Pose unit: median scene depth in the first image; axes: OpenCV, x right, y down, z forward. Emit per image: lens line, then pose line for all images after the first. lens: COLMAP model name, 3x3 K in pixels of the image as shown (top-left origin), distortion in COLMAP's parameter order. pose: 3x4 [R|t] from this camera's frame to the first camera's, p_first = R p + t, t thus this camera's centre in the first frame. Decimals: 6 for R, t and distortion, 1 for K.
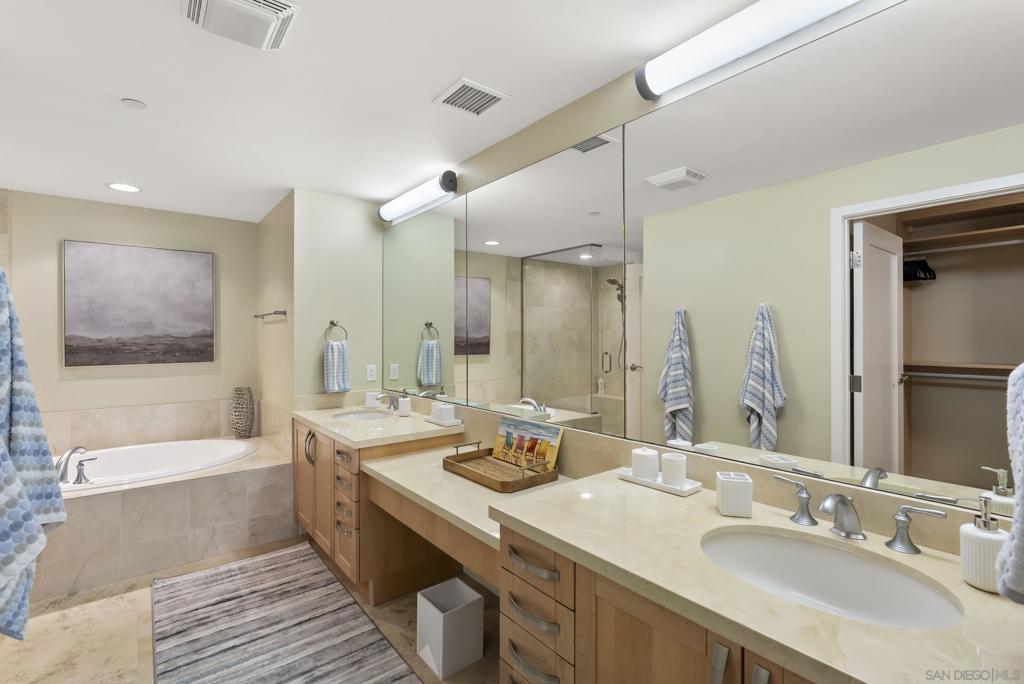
lens RADIAL K [[471.6, 0, 509.3], [0, 471.6, 336.5], [0, 0, 1]] dist [0.001681, 0.000791]
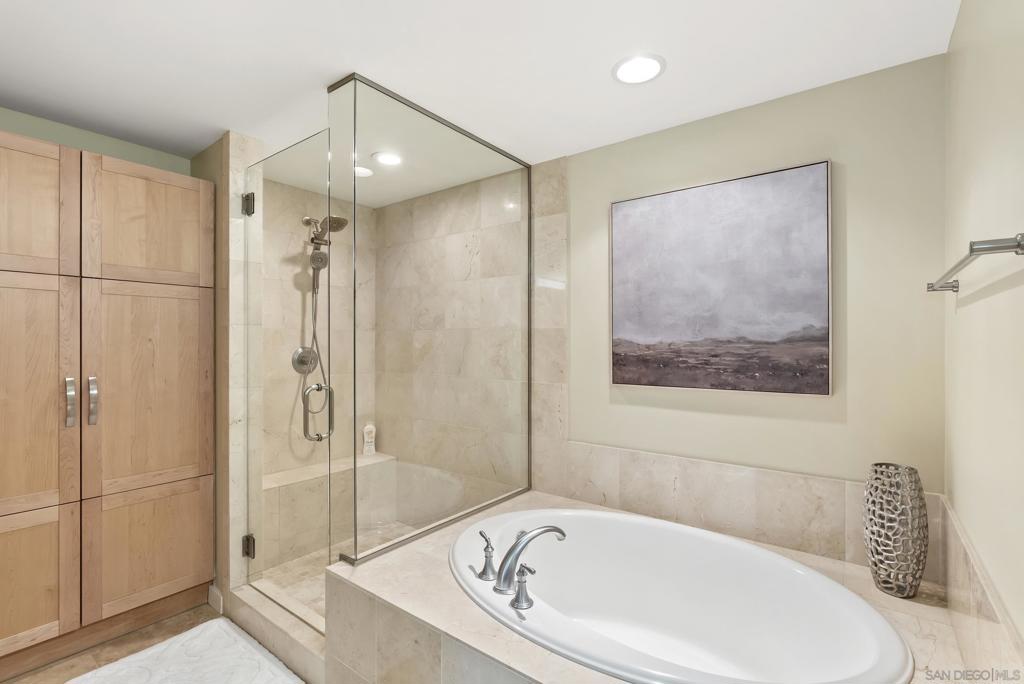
lens RADIAL K [[466.3, 0, 510.7], [0, 466.3, 343.9], [0, 0, 1]] dist [-0.016485, 0.007645]
pose [[0.252637, 0.003971, -0.967553, -0.287255], [-0.000803, 0.999992, 0.003894, 0.001928], [0.967561, -0.000207, 0.252638, 0.630664]]
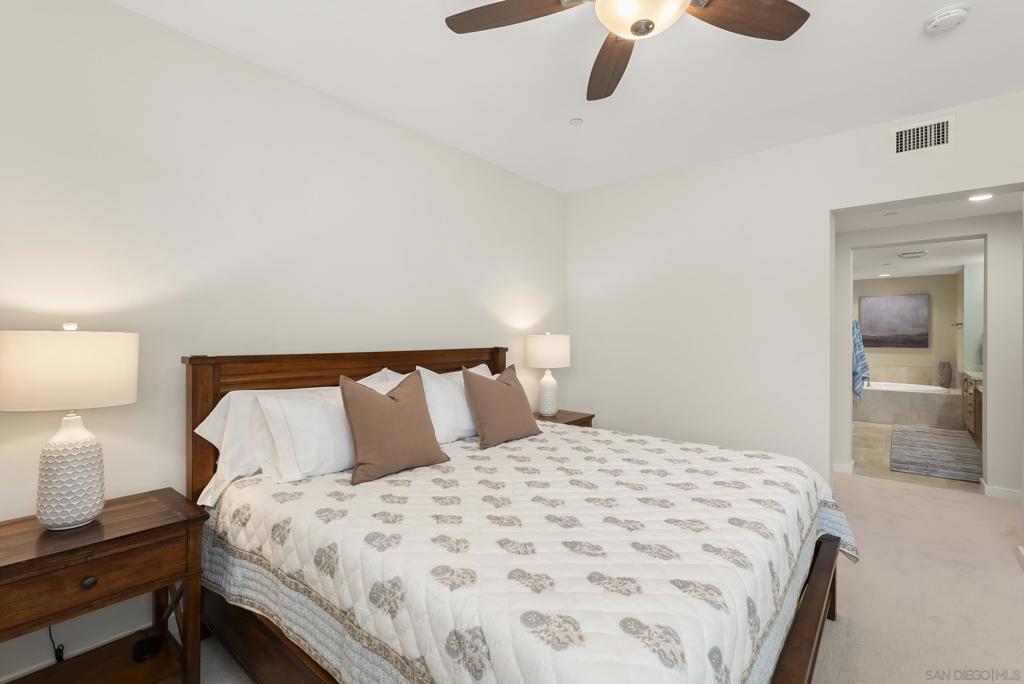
lens RADIAL K [[461.5, 0, 506.6], [0, 461.5, 336.9], [0, 0, 1]] dist [-0.001247, -0.000601]
pose [[0.196444, 0.008369, -0.980479, 1.024642], [0.000887, 0.999962, 0.008713, -0.012853], [0.980515, -0.002581, 0.196429, -1.243334]]
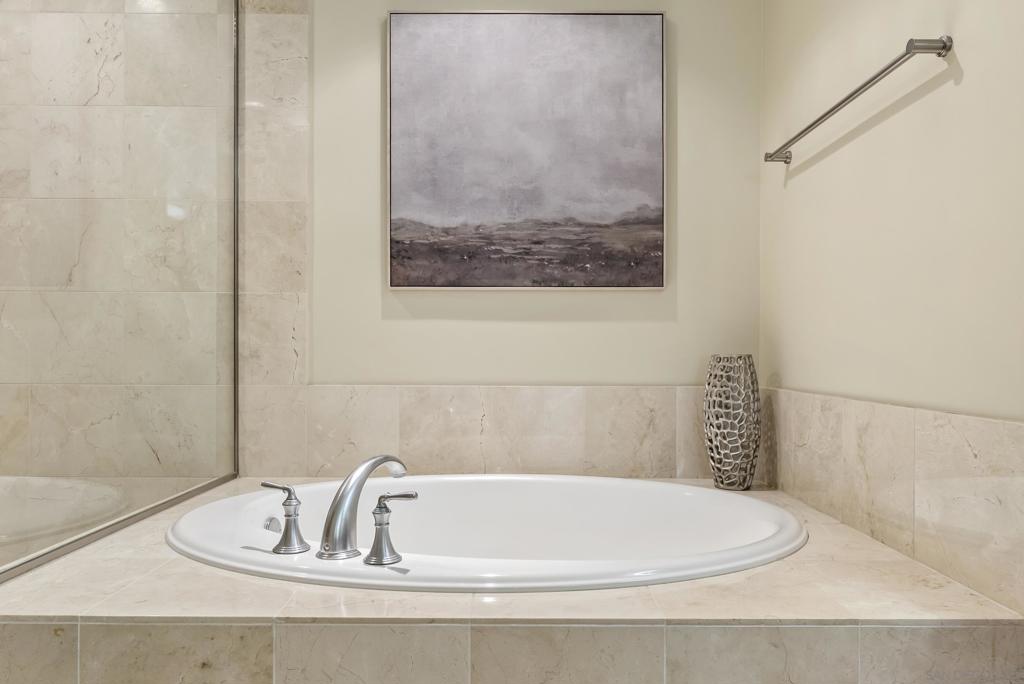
lens RADIAL K [[704.4, 0, 511.4], [0, 704.4, 356.9], [0, 0, 1]] dist [-0.004183, -0.000041]
pose [[0.788584, 0.008583, -0.614867, -0.391687], [-0.006296, 0.999963, 0.005884, 0.118632], [0.614895, -0.000769, 0.788609, 0.490999]]
